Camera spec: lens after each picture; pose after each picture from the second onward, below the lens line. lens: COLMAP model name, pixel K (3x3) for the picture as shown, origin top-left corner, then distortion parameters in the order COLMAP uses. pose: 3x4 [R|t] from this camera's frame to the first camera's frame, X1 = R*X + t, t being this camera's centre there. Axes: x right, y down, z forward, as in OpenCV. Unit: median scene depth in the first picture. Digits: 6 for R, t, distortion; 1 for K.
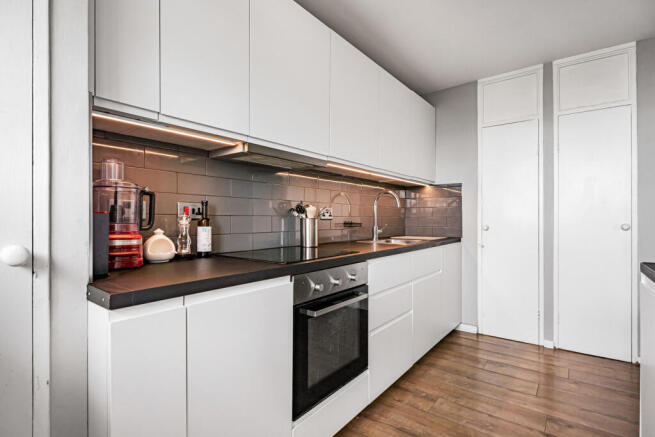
lens RADIAL K [[324.7, 0, 327.5], [0, 324.7, 218.5], [0, 0, 1]] dist [0.001956, 0.000186]
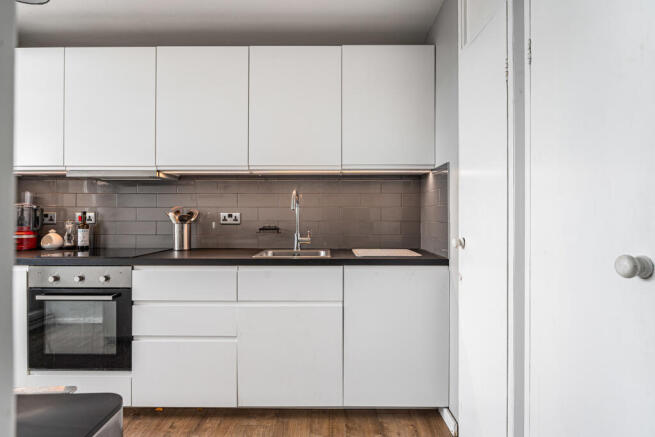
lens RADIAL K [[336.9, 0, 327.5], [0, 336.9, 218.5], [0, 0, 1]] dist [-0.003467, -0.000720]
pose [[0.603981, 0.001157, -0.796998, 1.380117], [-0.001980, 0.999998, -0.000049, -0.021339], [0.796996, 0.001607, 0.603982, 0.877914]]
